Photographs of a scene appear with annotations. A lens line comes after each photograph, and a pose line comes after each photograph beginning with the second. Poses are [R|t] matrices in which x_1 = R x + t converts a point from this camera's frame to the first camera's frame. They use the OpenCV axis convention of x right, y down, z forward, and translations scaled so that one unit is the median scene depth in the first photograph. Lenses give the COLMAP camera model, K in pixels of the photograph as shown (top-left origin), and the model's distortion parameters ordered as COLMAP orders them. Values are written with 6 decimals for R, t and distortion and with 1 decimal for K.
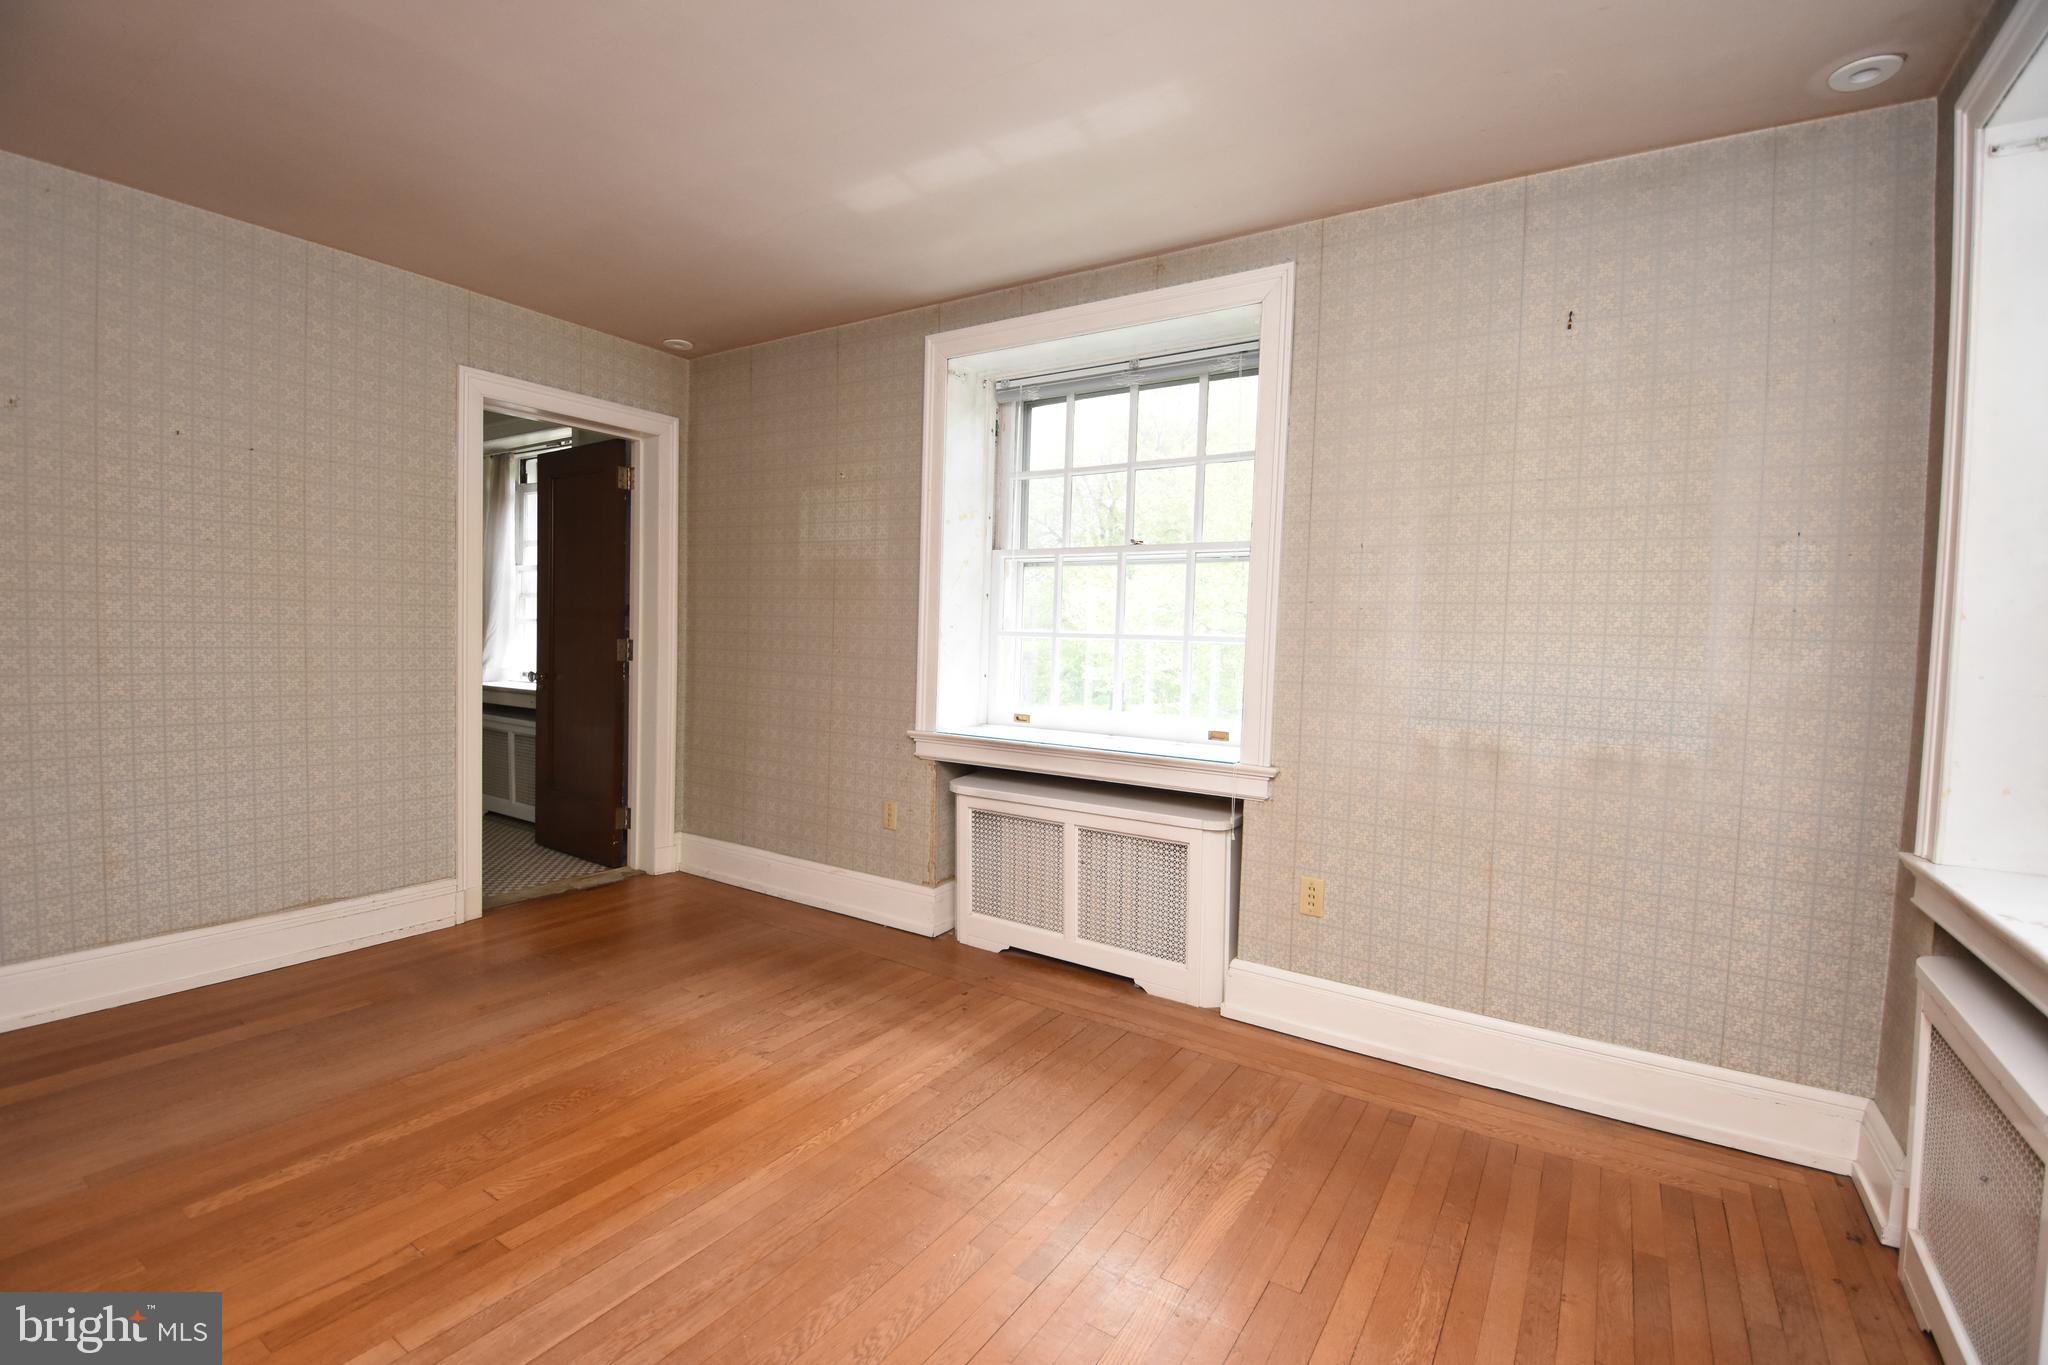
lens RADIAL K [[897.7, 0, 1024.0], [0, 897.7, 682.5], [0, 0, 1]] dist [0.015879, -0.024792]
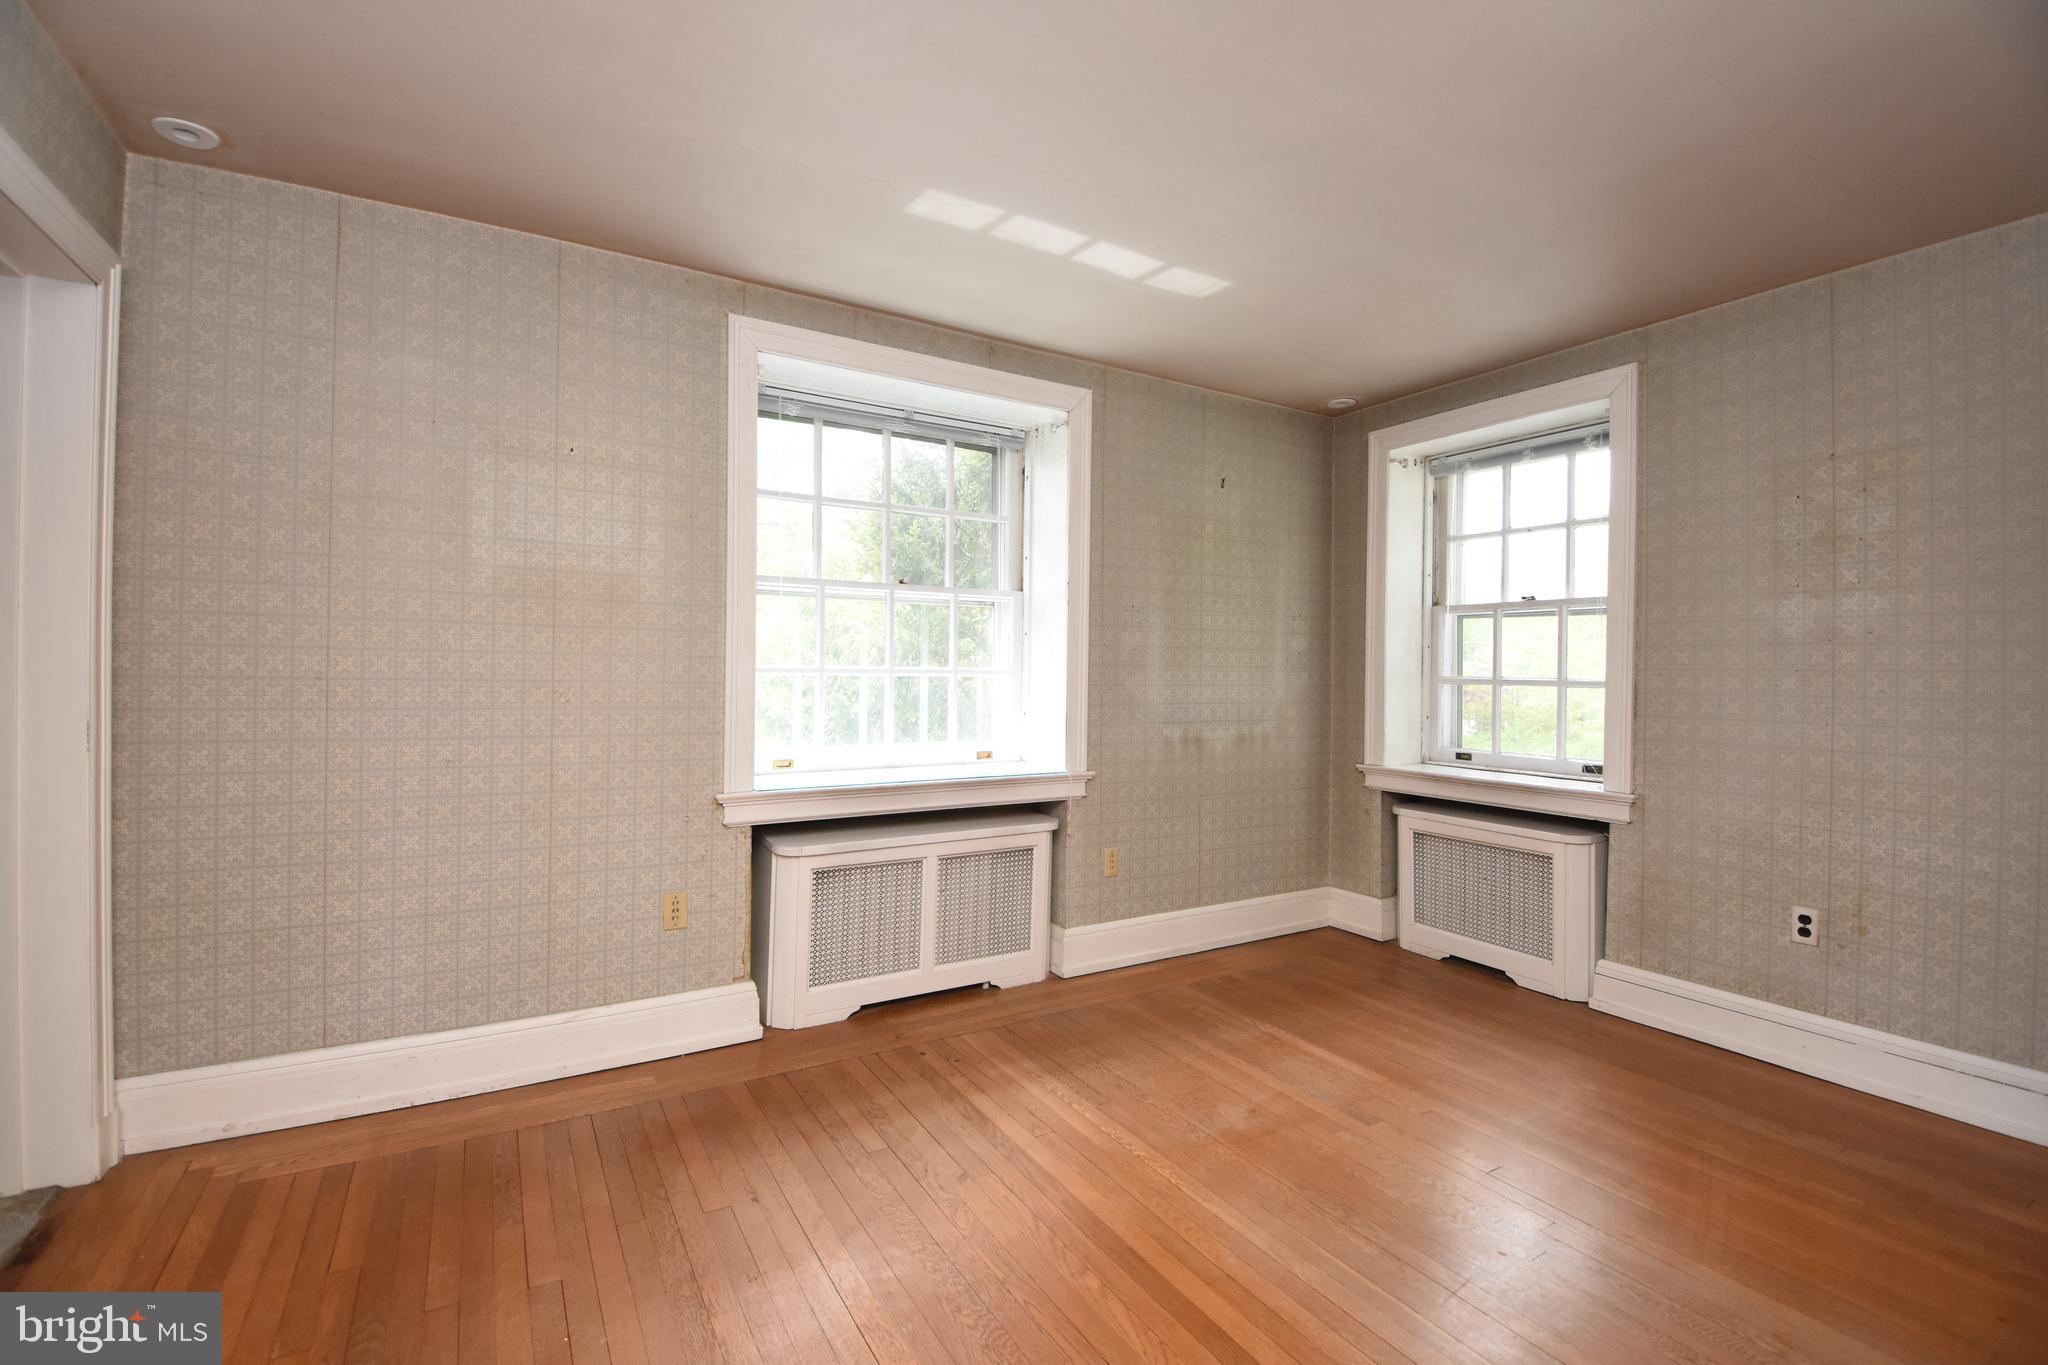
lens RADIAL K [[898.4, 0, 1027.9], [0, 898.4, 672.5], [0, 0, 1]] dist [0.015694, -0.023981]
pose [[0.434479, -0.026532, 0.900291, -0.883459], [0.046681, 0.998886, 0.006910, -0.058192], [-0.899471, 0.039024, 0.435234, 0.482847]]
